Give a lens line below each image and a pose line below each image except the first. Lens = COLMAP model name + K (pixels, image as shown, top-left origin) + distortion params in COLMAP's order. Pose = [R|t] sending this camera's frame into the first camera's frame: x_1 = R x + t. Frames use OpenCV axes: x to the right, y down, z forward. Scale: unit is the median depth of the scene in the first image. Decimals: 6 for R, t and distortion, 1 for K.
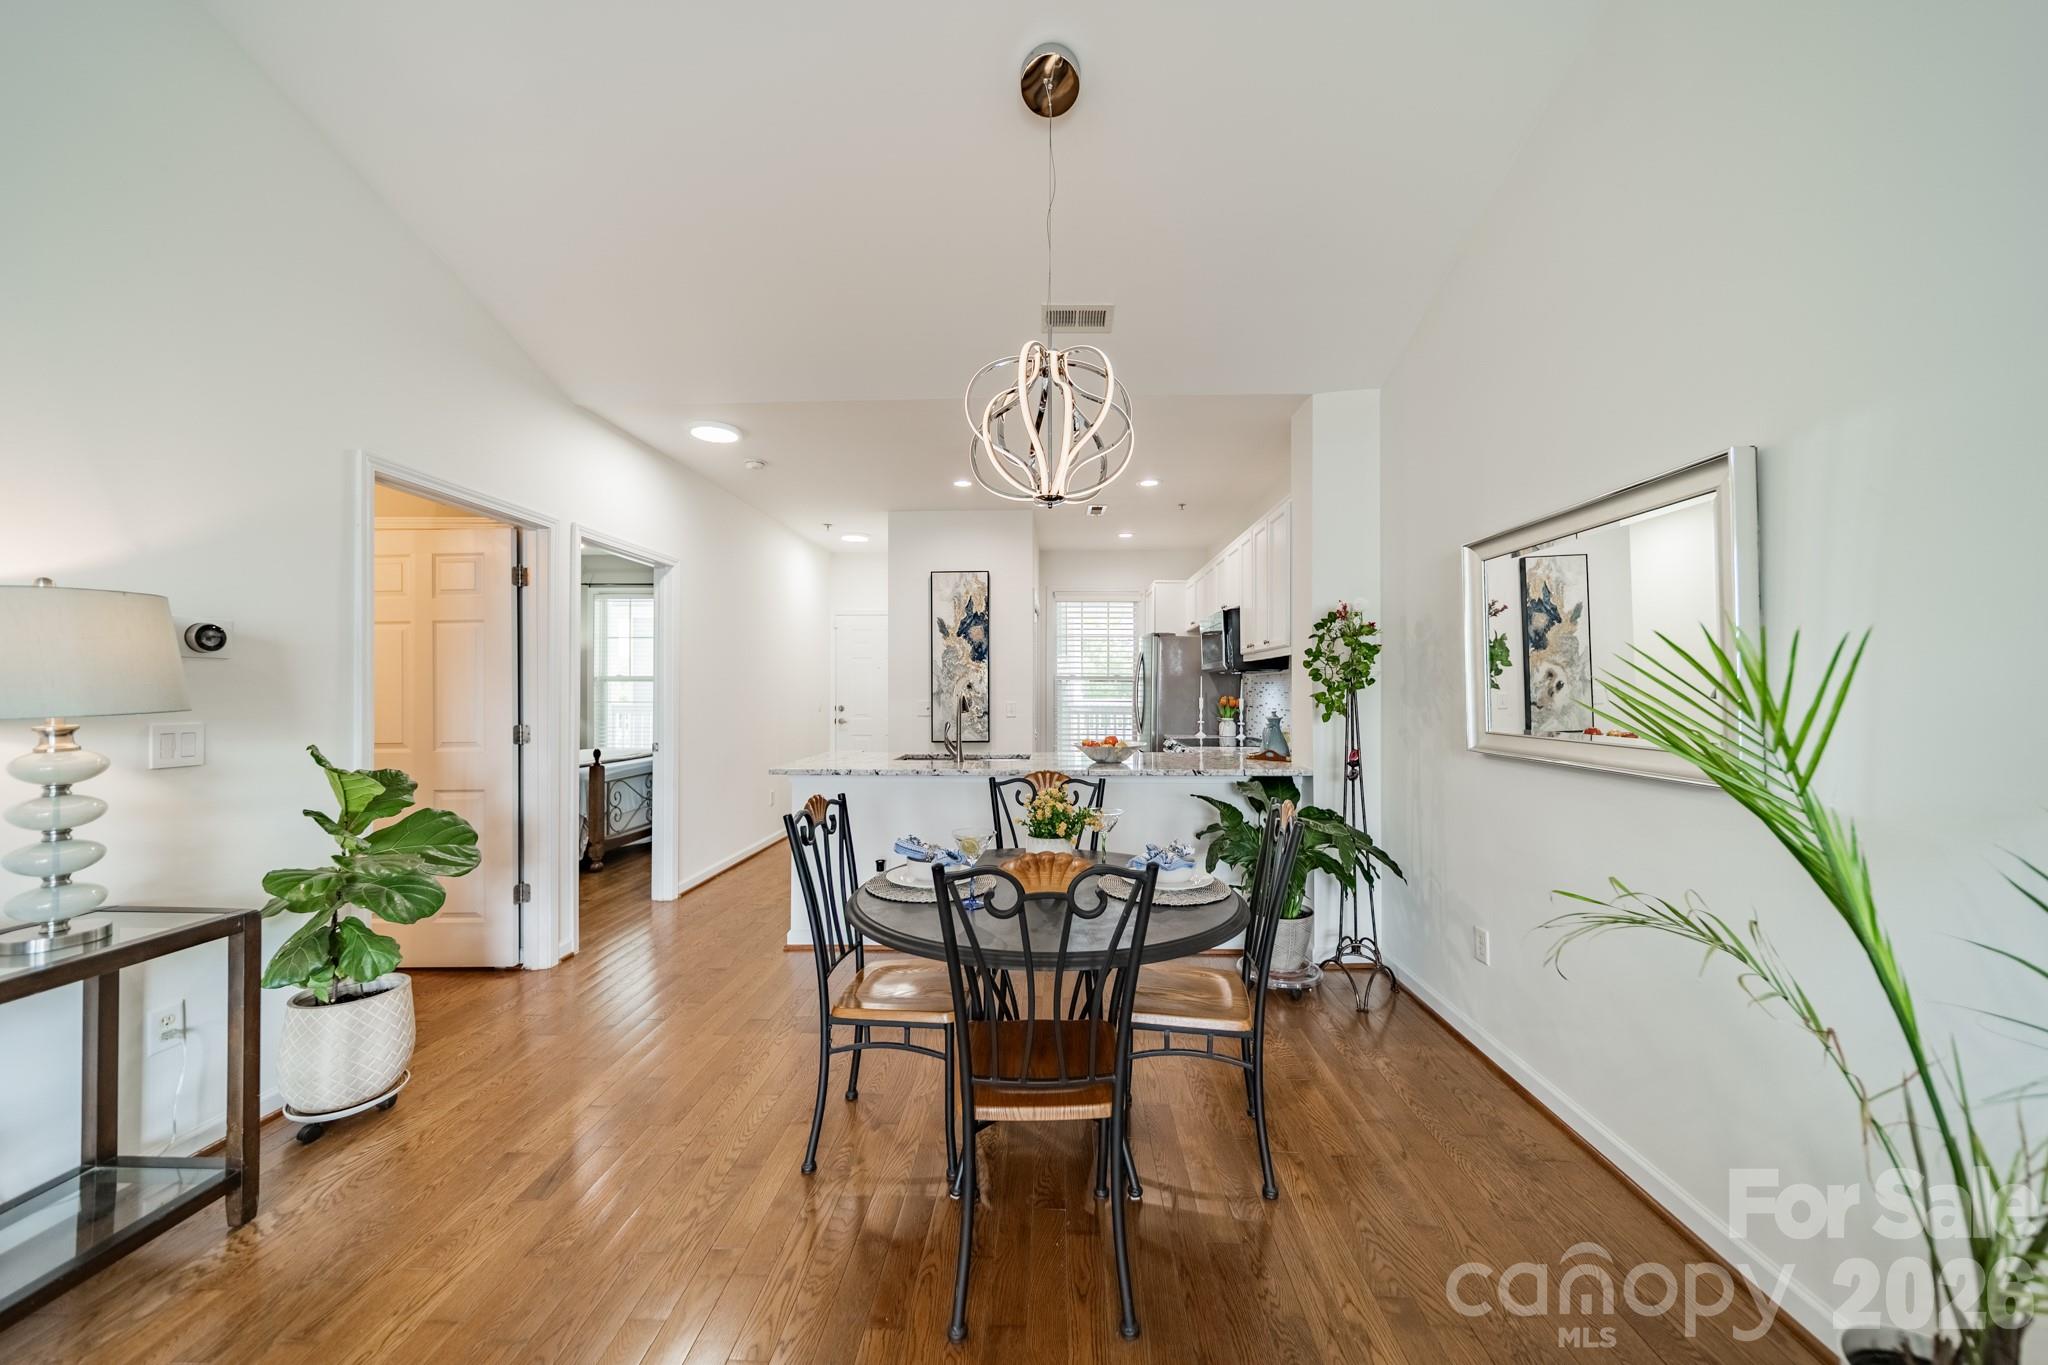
lens RADIAL K [[722.2, 0, 1031.2], [0, 722.2, 681.1], [0, 0, 1]] dist [0.007123, 0.000074]
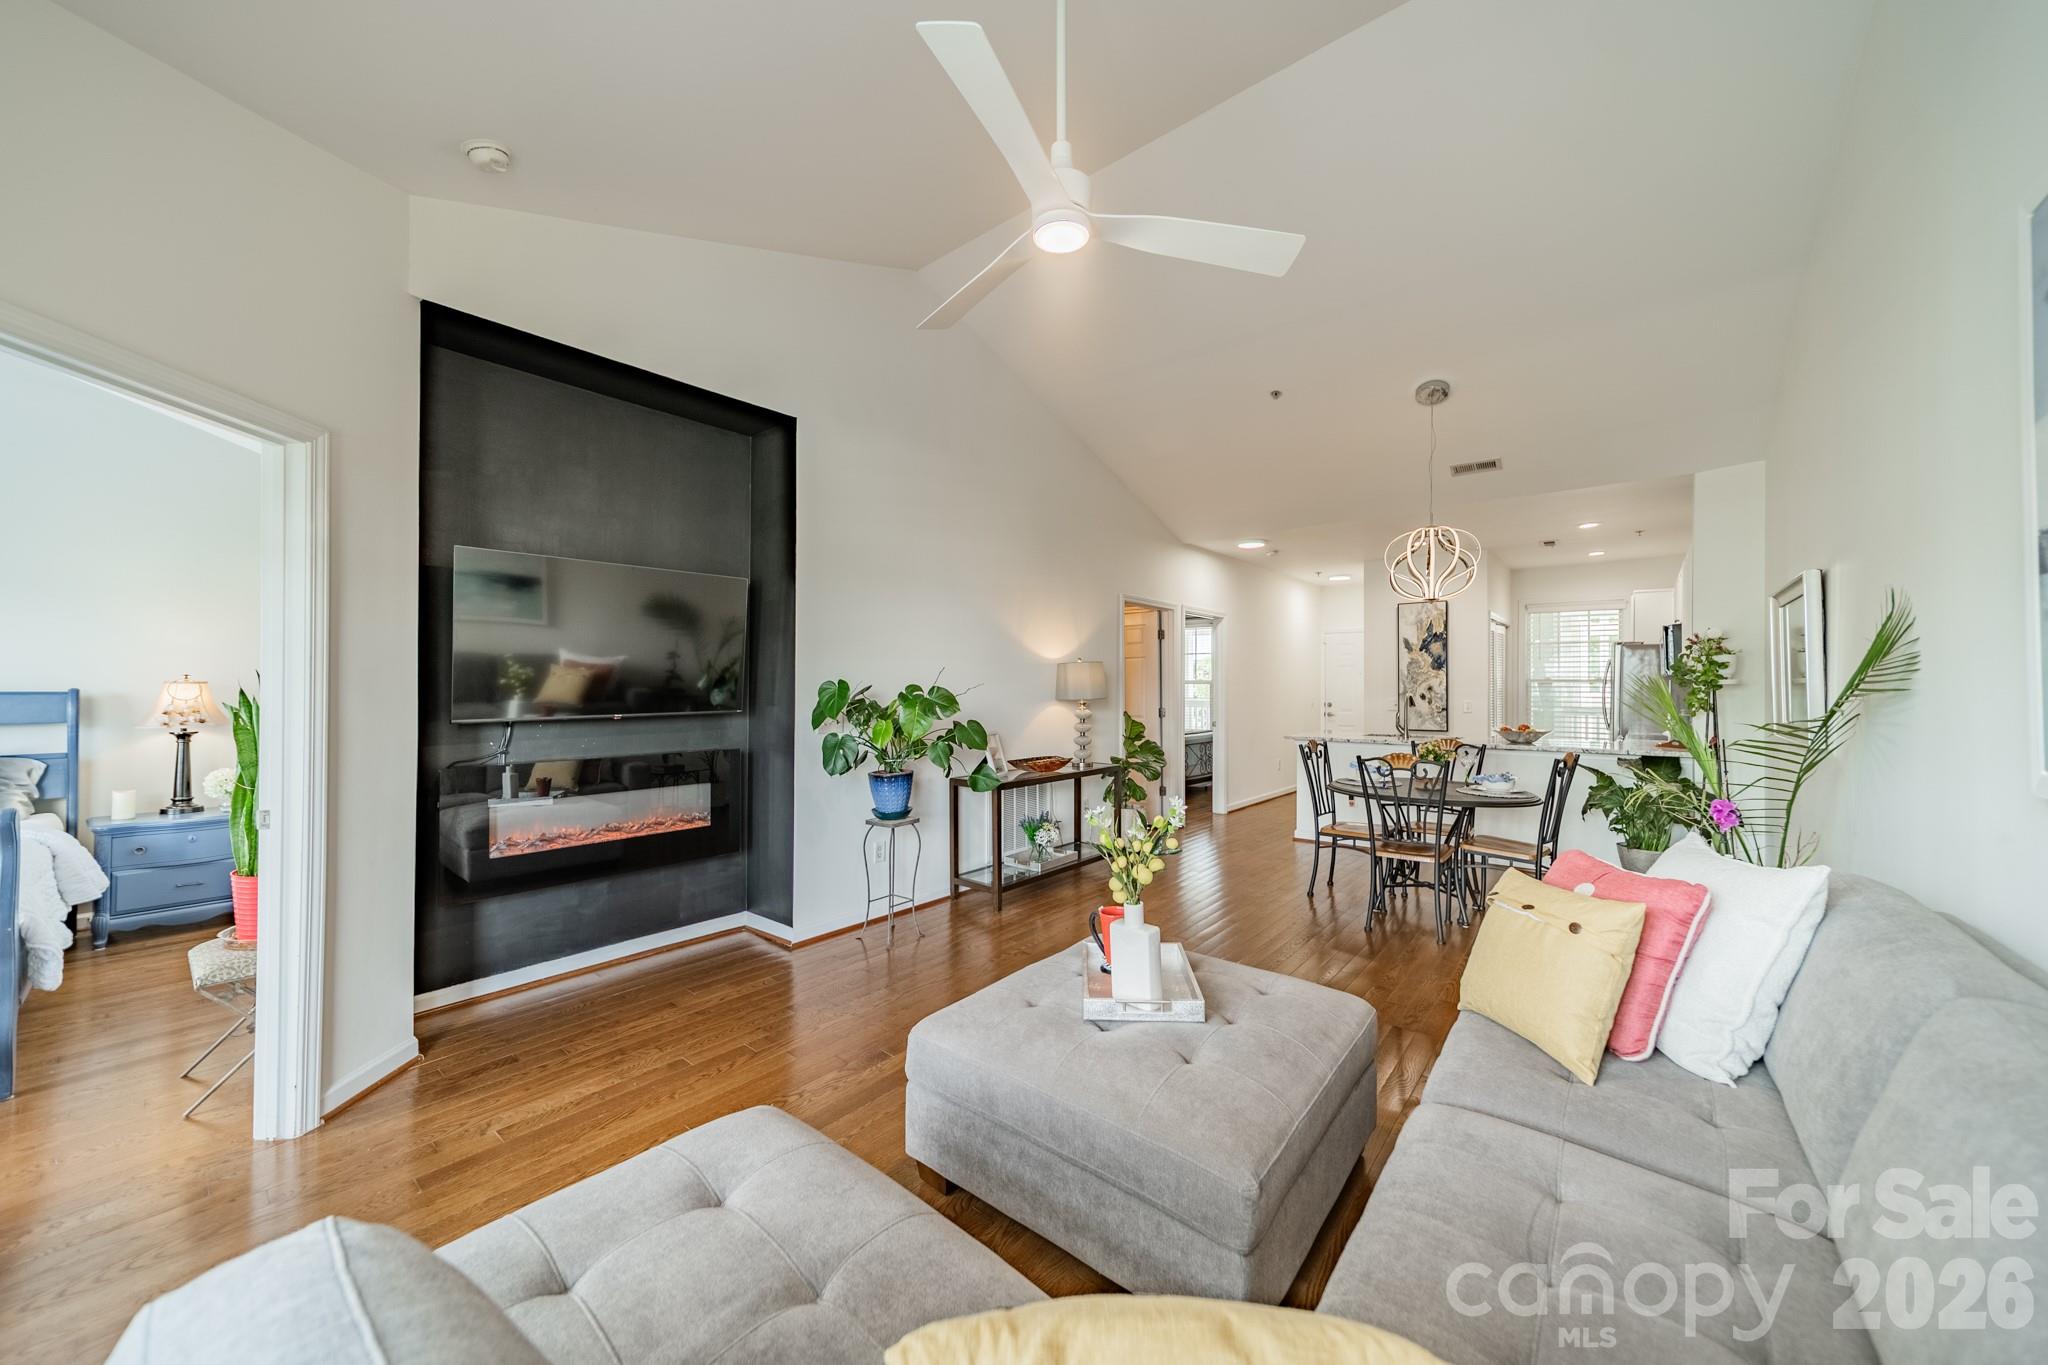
lens RADIAL K [[726.9, 0, 1029.1], [0, 726.9, 683.8], [0, 0, 1]] dist [0.008447, 0.000268]
pose [[0.793083, -0.001054, -0.609112, 0.206504], [0.004149, 0.999985, 0.003672, -0.013755], [0.609099, -0.005439, 0.793076, -0.720284]]
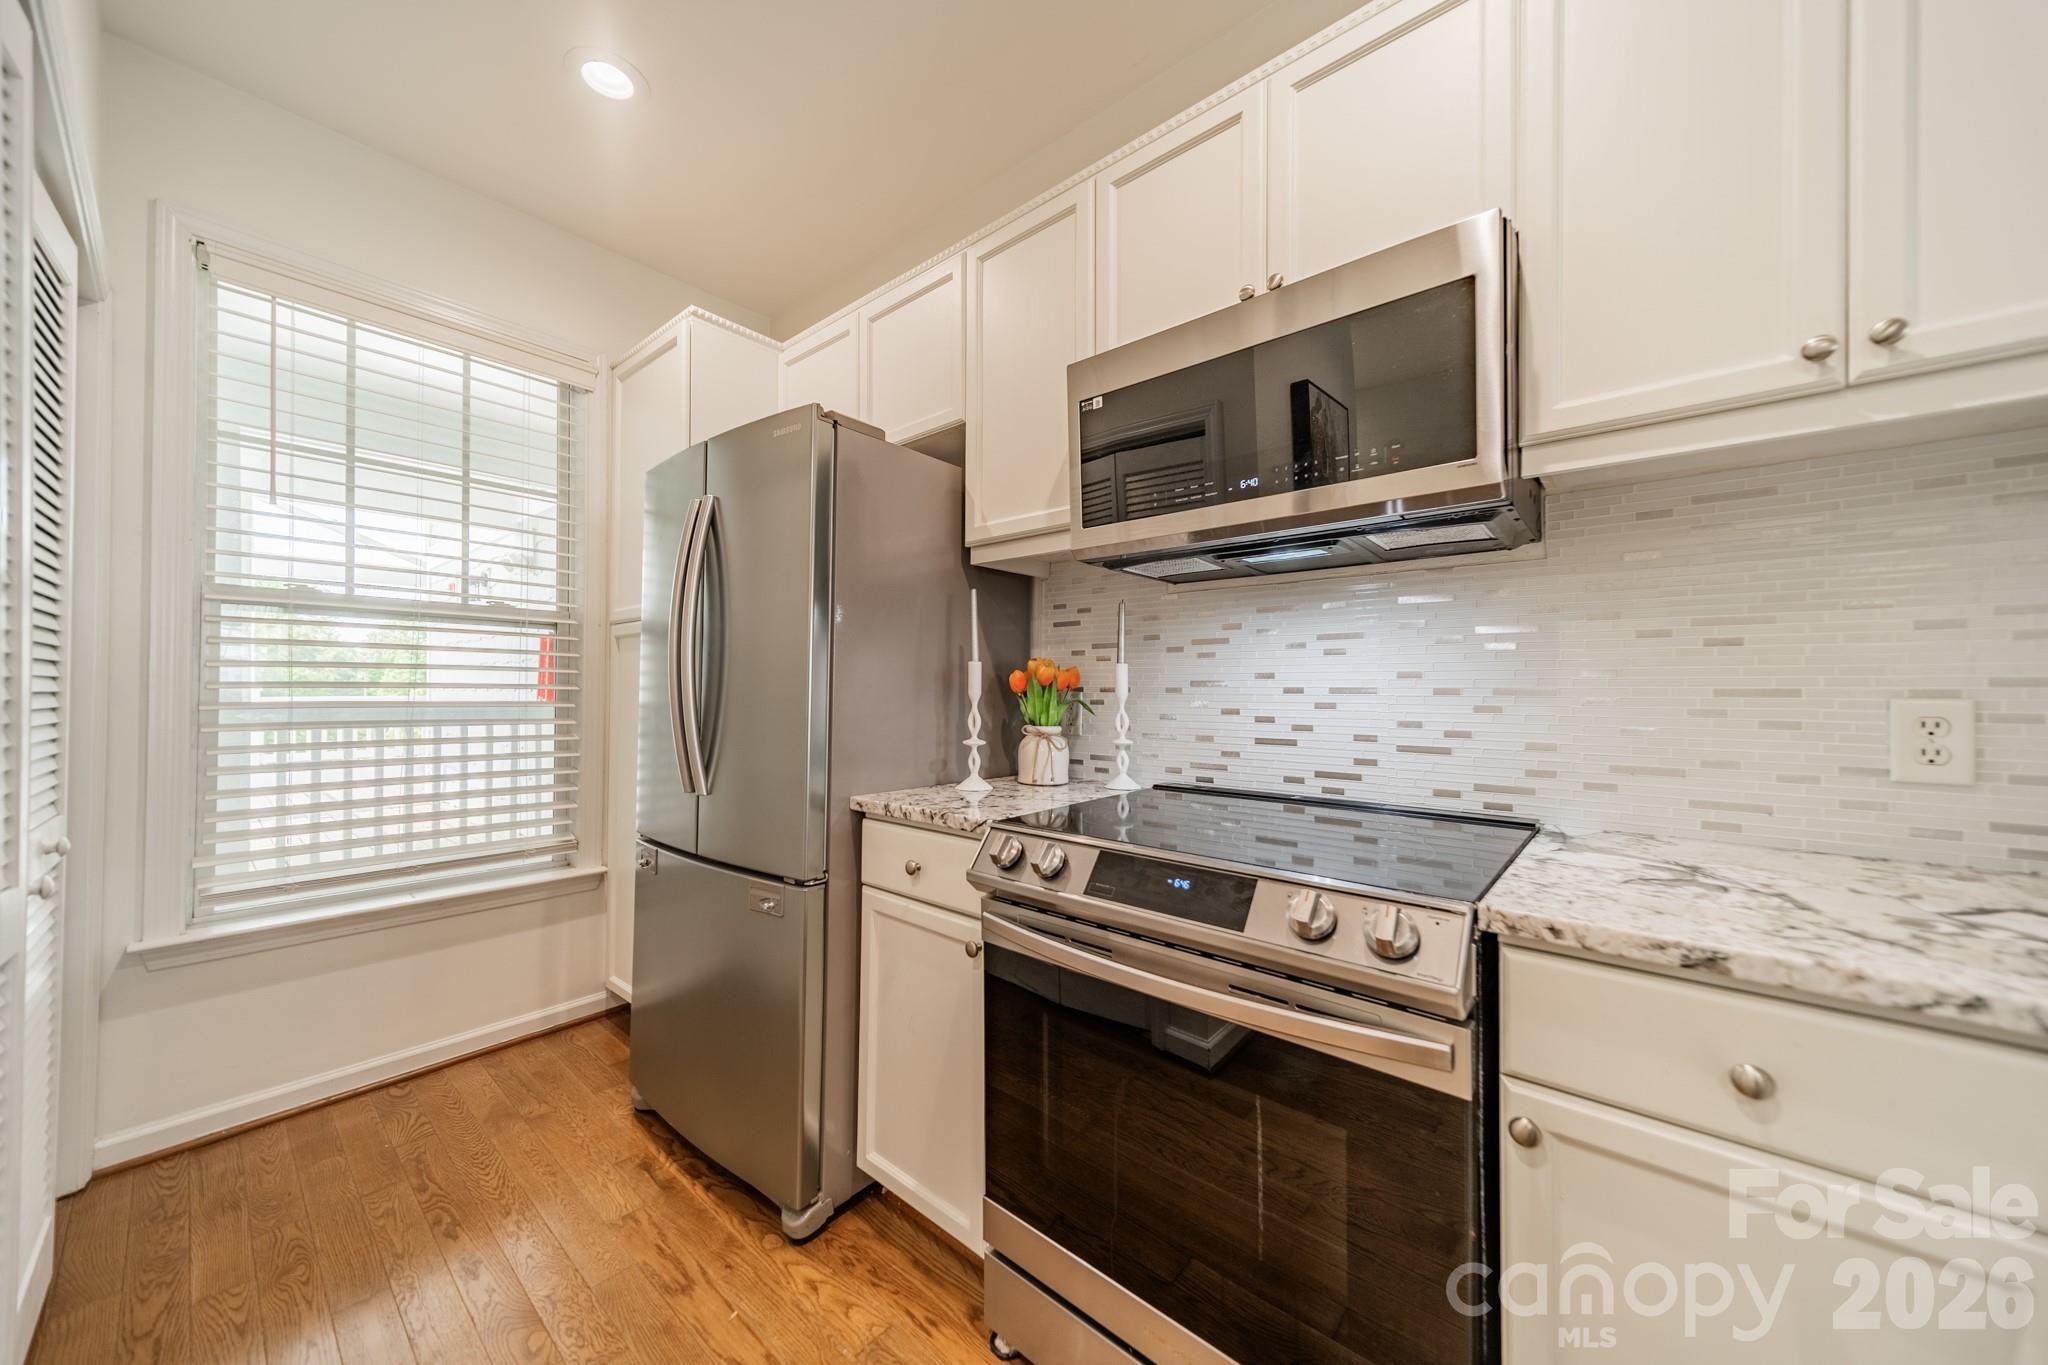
lens RADIAL K [[722.2, 0, 1031.2], [0, 722.2, 681.1], [0, 0, 1]] dist [0.007123, 0.000074]
pose [[0.619802, 0.012750, 0.784655, 0.023246], [-0.012309, 0.999903, -0.006524, 0.049661], [-0.784662, -0.005614, 0.619899, 1.176964]]
